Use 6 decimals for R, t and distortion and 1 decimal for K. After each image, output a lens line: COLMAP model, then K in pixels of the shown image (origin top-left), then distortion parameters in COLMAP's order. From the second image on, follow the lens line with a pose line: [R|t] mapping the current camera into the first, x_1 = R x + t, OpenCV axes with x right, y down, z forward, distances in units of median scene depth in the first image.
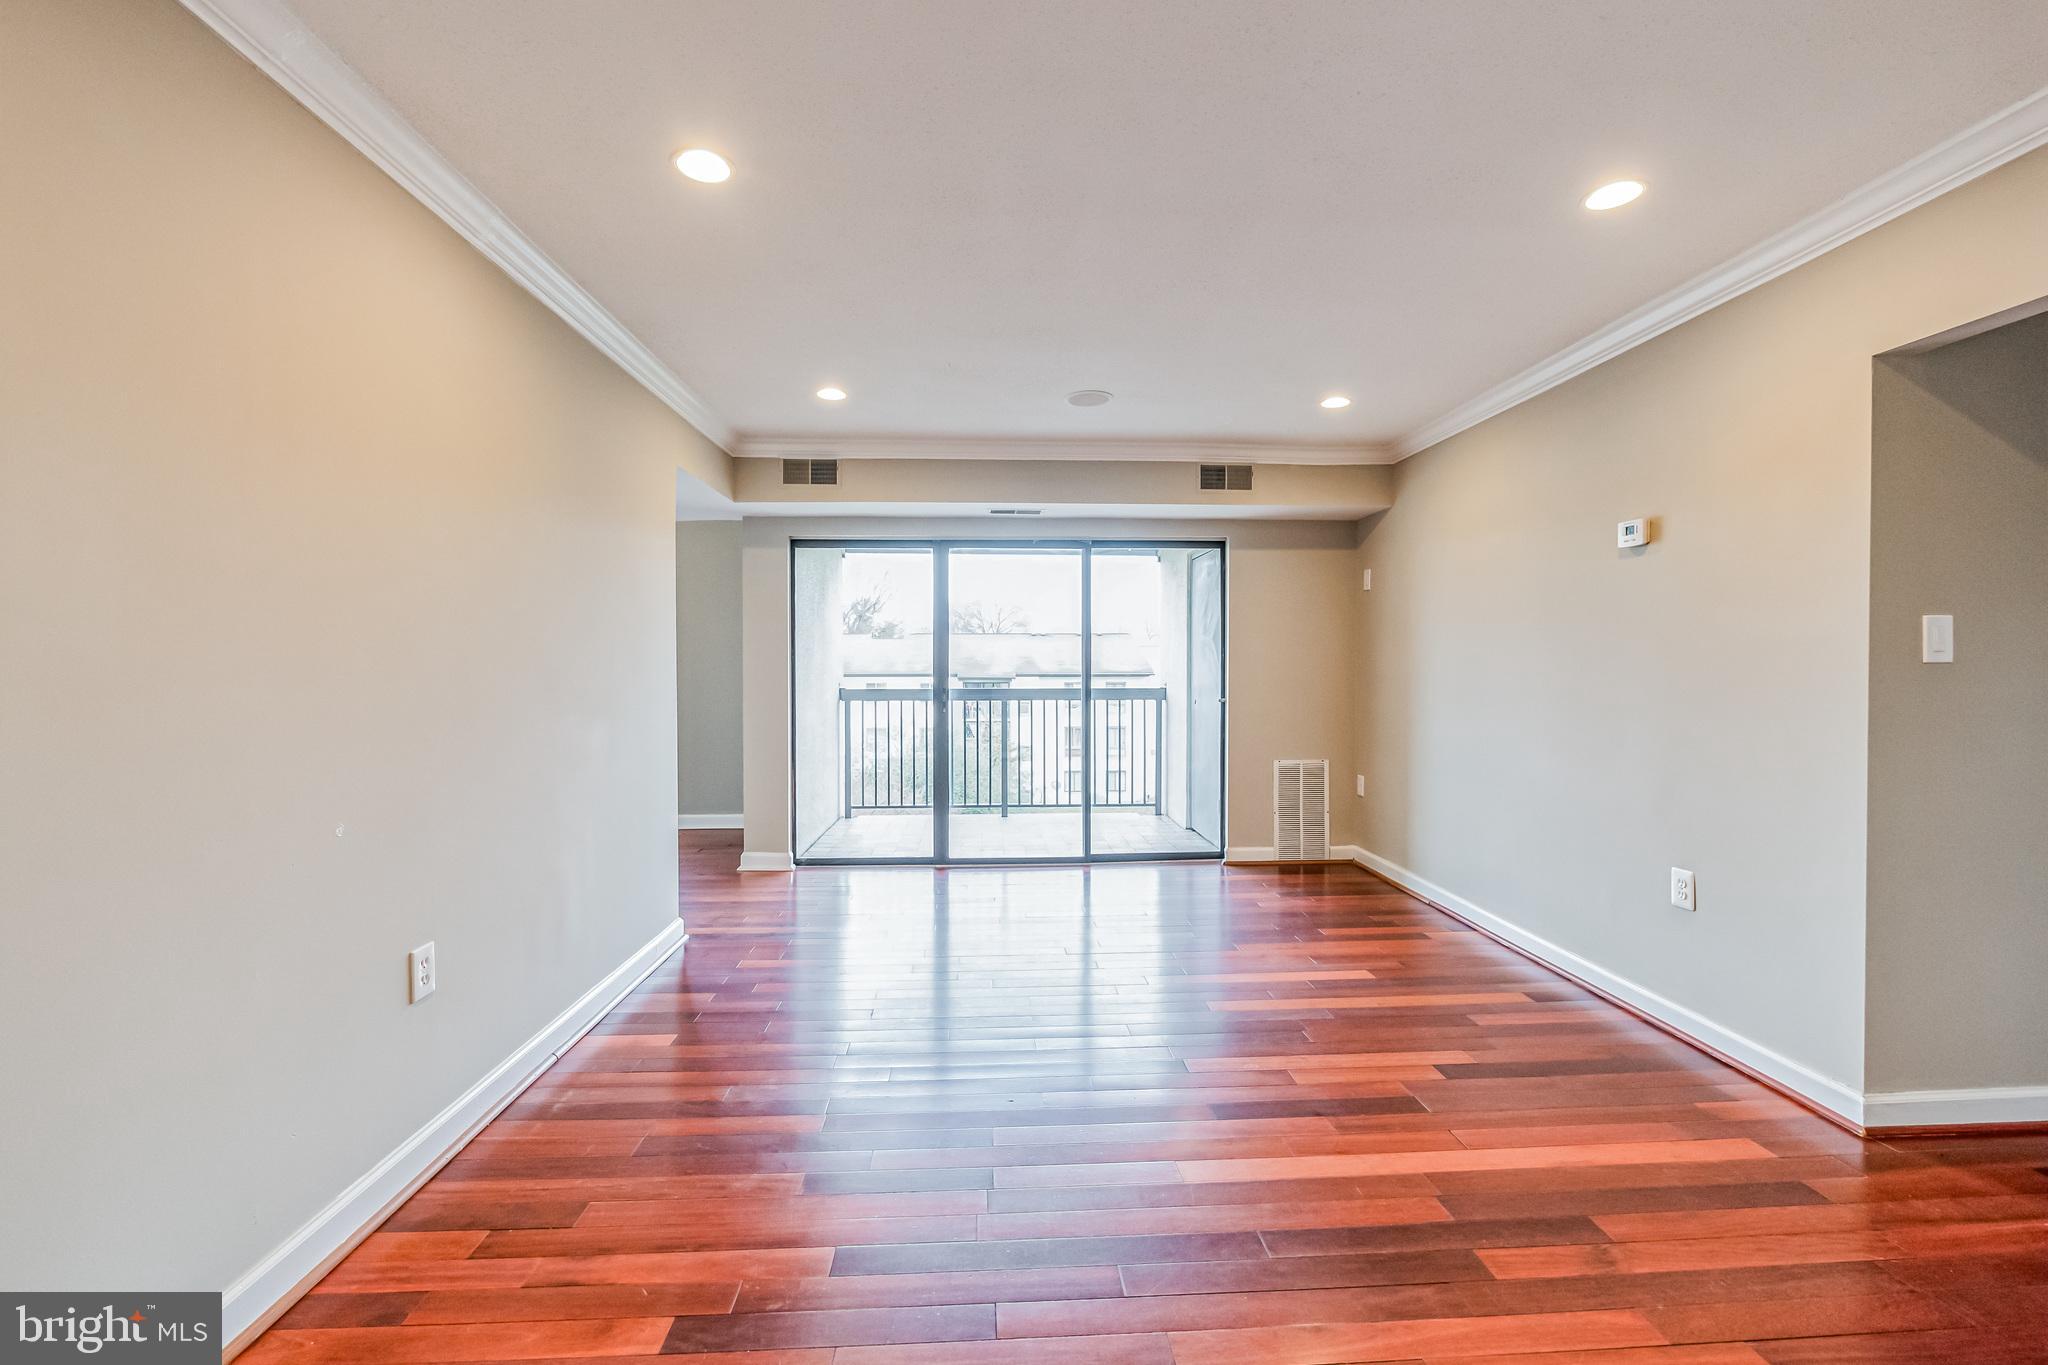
lens RADIAL K [[871.4, 0, 1026.3], [0, 871.4, 678.2], [0, 0, 1]] dist [-0.017081, -0.000758]
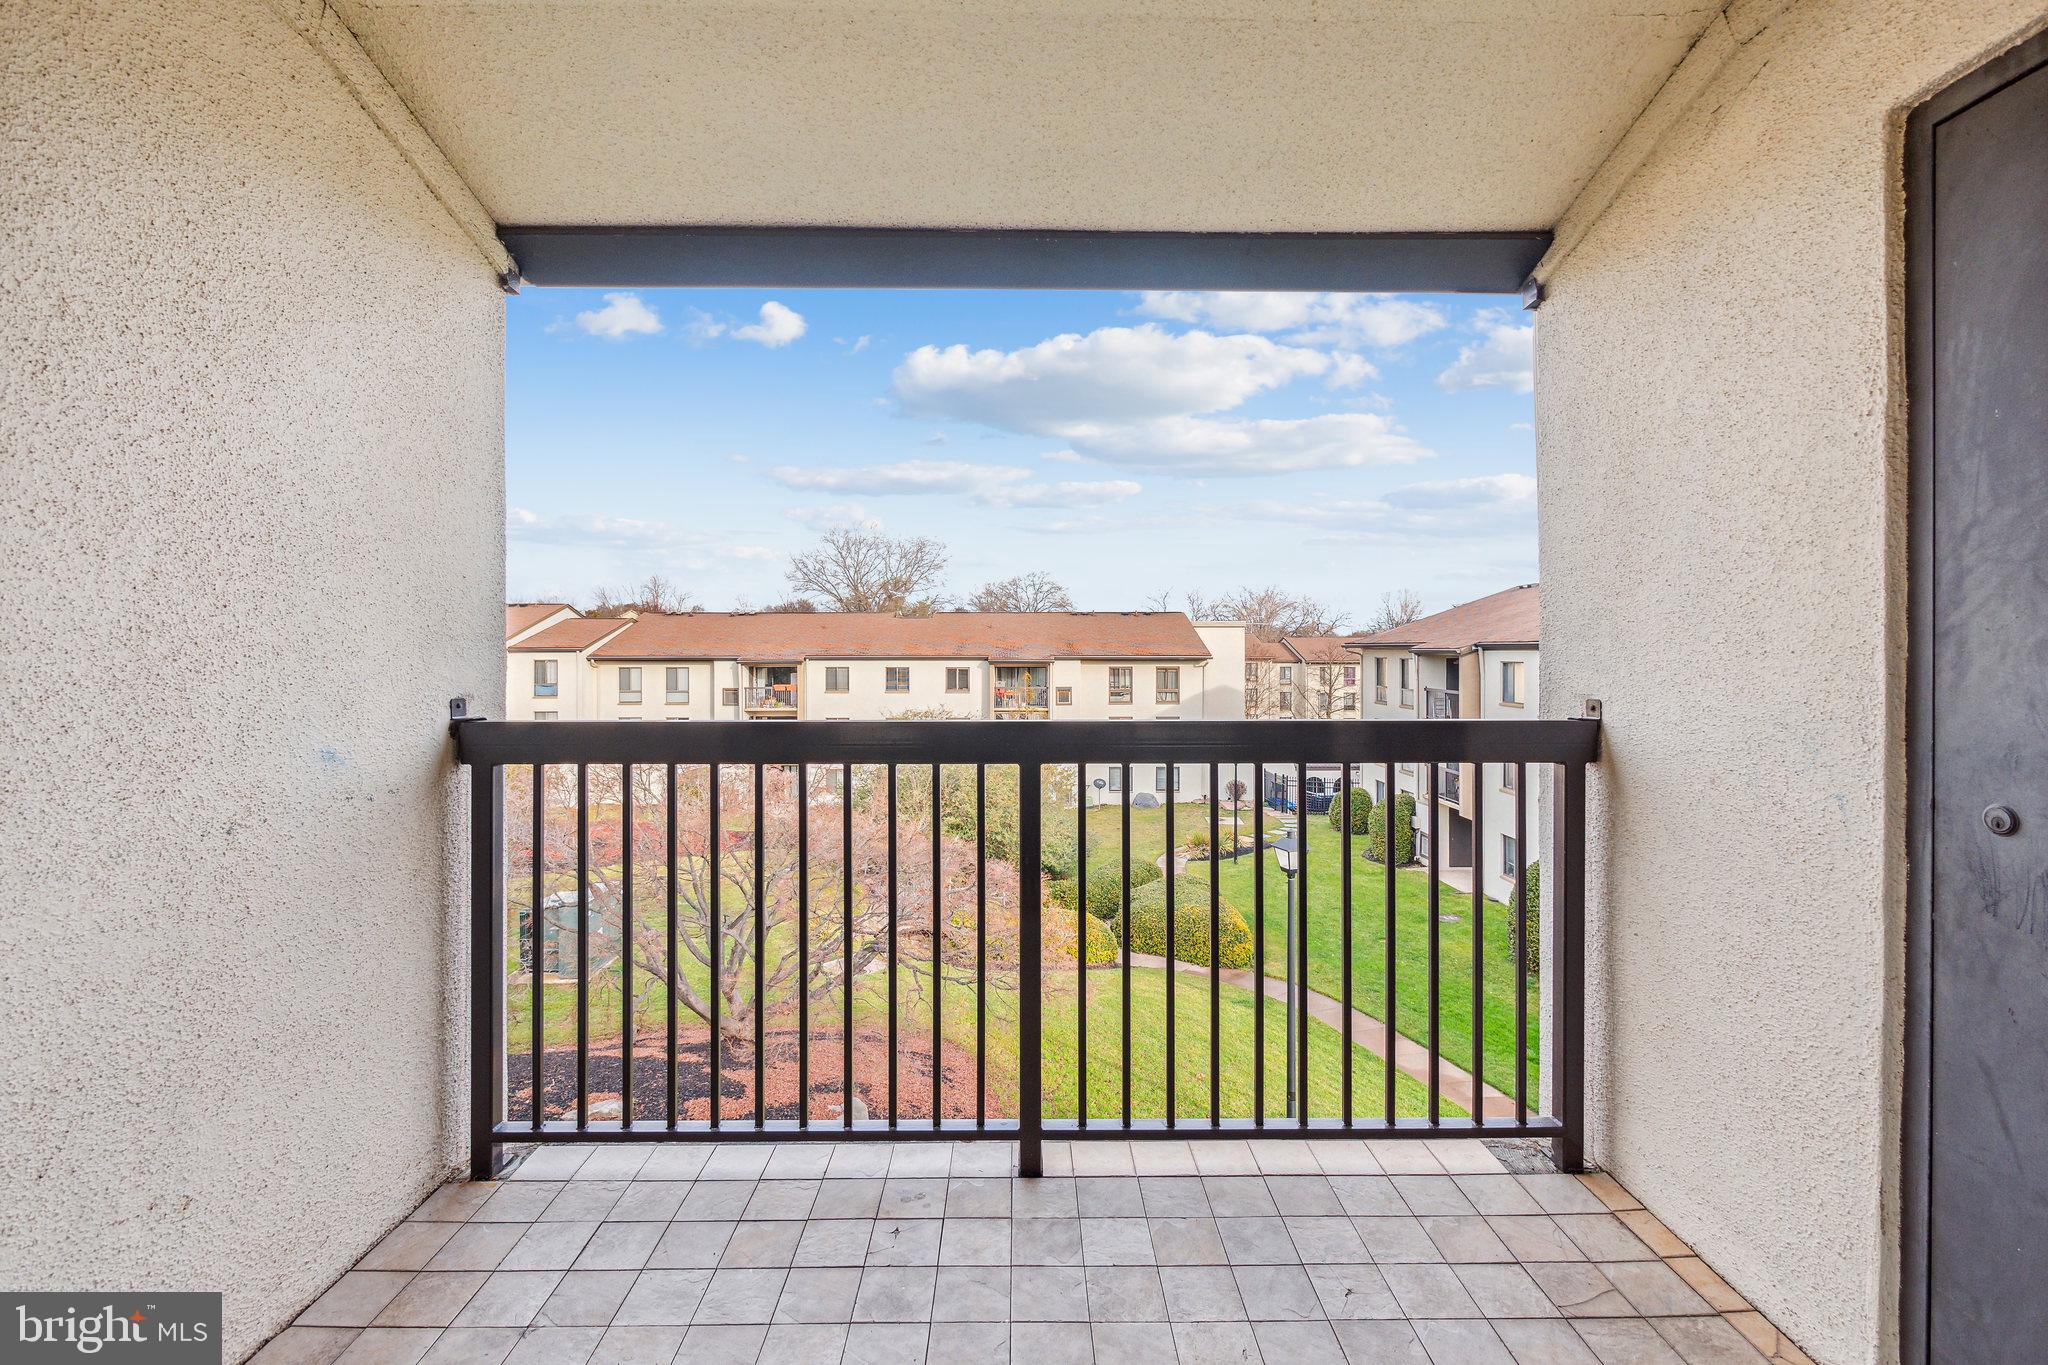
lens RADIAL K [[871.4, 0, 1026.4], [0, 871.4, 667.3], [0, 0, 1]] dist [-0.017081, -0.000758]
pose [[0.999054, 0.000524, -0.043492, -0.013778], [-0.000146, 0.999962, 0.008695, -0.009113], [0.043495, -0.008680, 0.999016, 0.711456]]
